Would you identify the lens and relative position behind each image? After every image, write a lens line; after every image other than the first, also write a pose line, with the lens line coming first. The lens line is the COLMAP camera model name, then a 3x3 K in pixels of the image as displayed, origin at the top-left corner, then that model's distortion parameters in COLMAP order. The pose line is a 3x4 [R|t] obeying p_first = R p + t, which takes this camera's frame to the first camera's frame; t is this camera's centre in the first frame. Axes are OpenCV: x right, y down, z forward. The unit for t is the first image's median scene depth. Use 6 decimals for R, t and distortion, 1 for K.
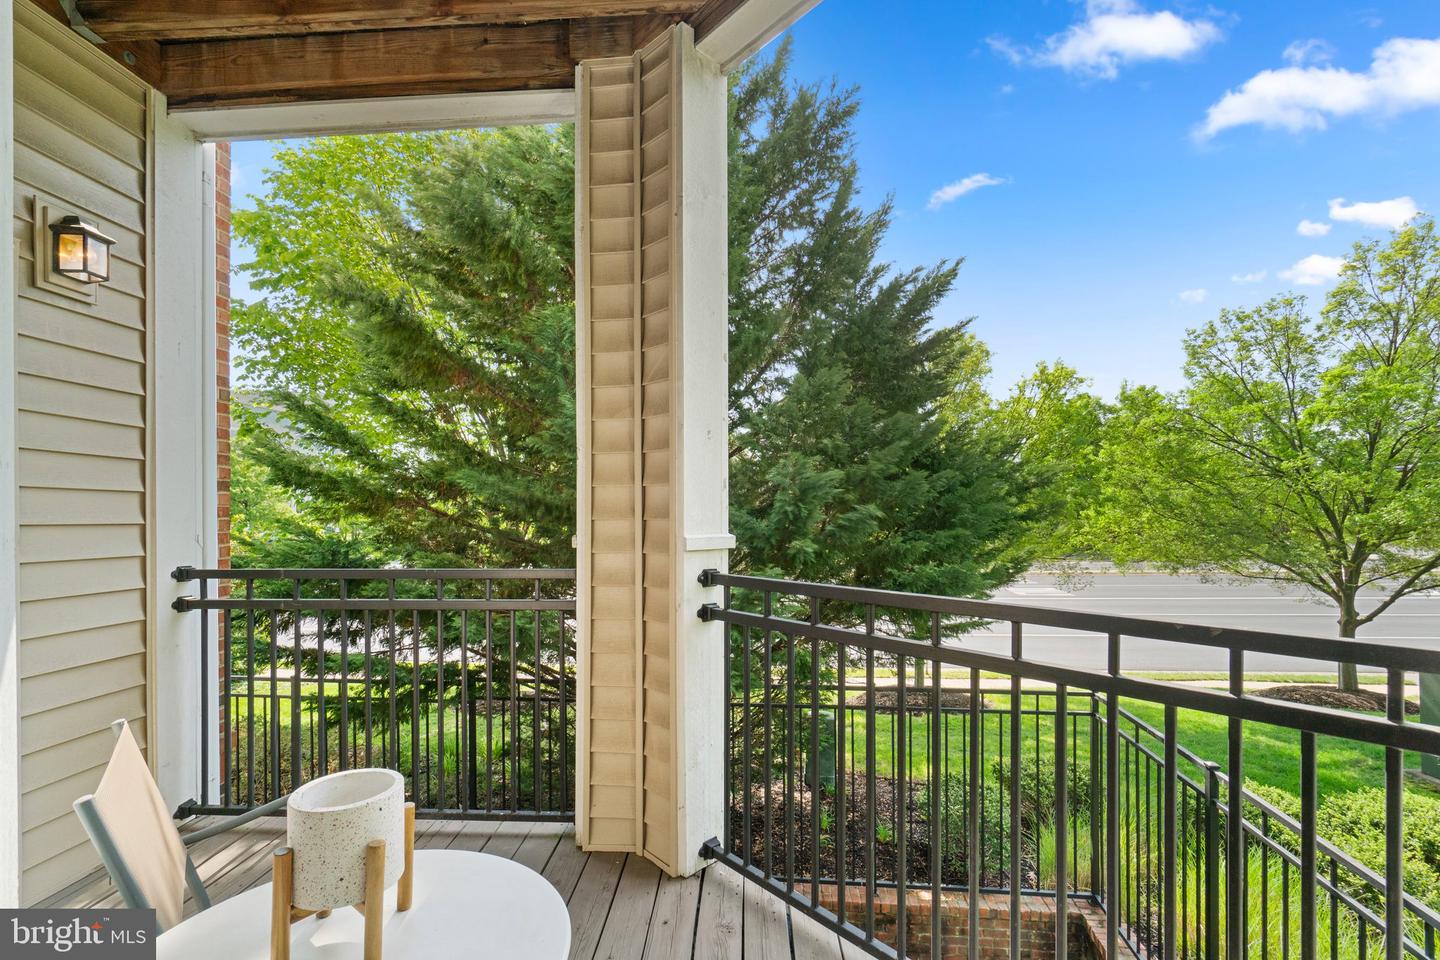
lens RADIAL K [[621.6, 0, 710.7], [0, 621.6, 511.5], [0, 0, 1]] dist [-0.005932, 0.000307]
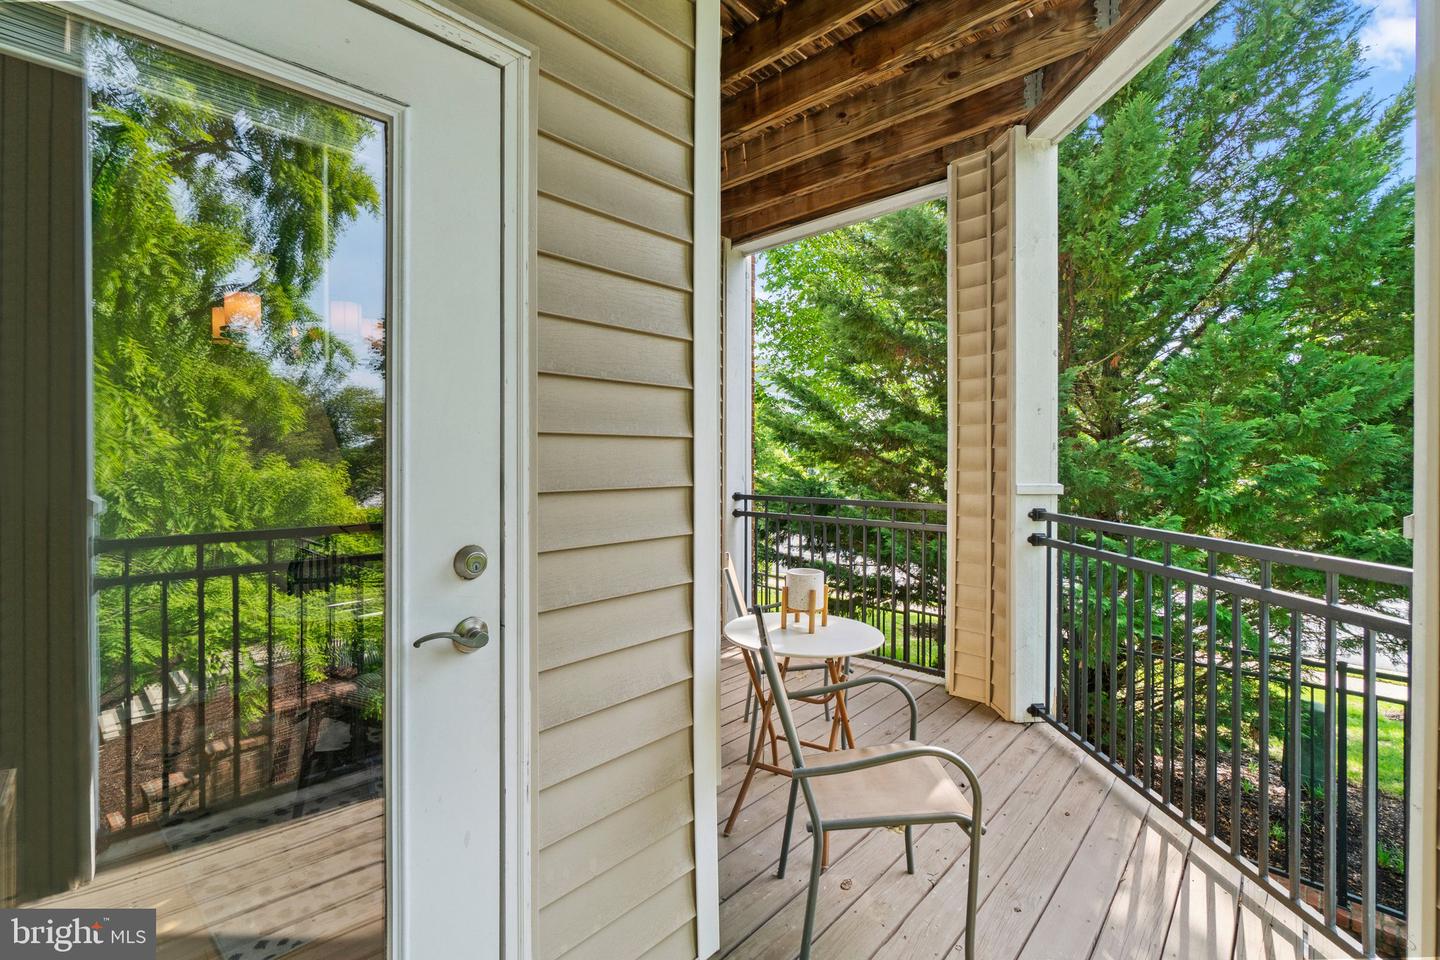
lens RADIAL K [[621.6, 0, 721.5], [0, 621.6, 465.5], [0, 0, 1]] dist [-0.005932, 0.000307]
pose [[0.765903, 0.013002, -0.642825, 0.168266], [-0.003224, 0.999861, 0.016383, -0.011483], [0.642948, -0.010475, 0.765838, -0.251422]]
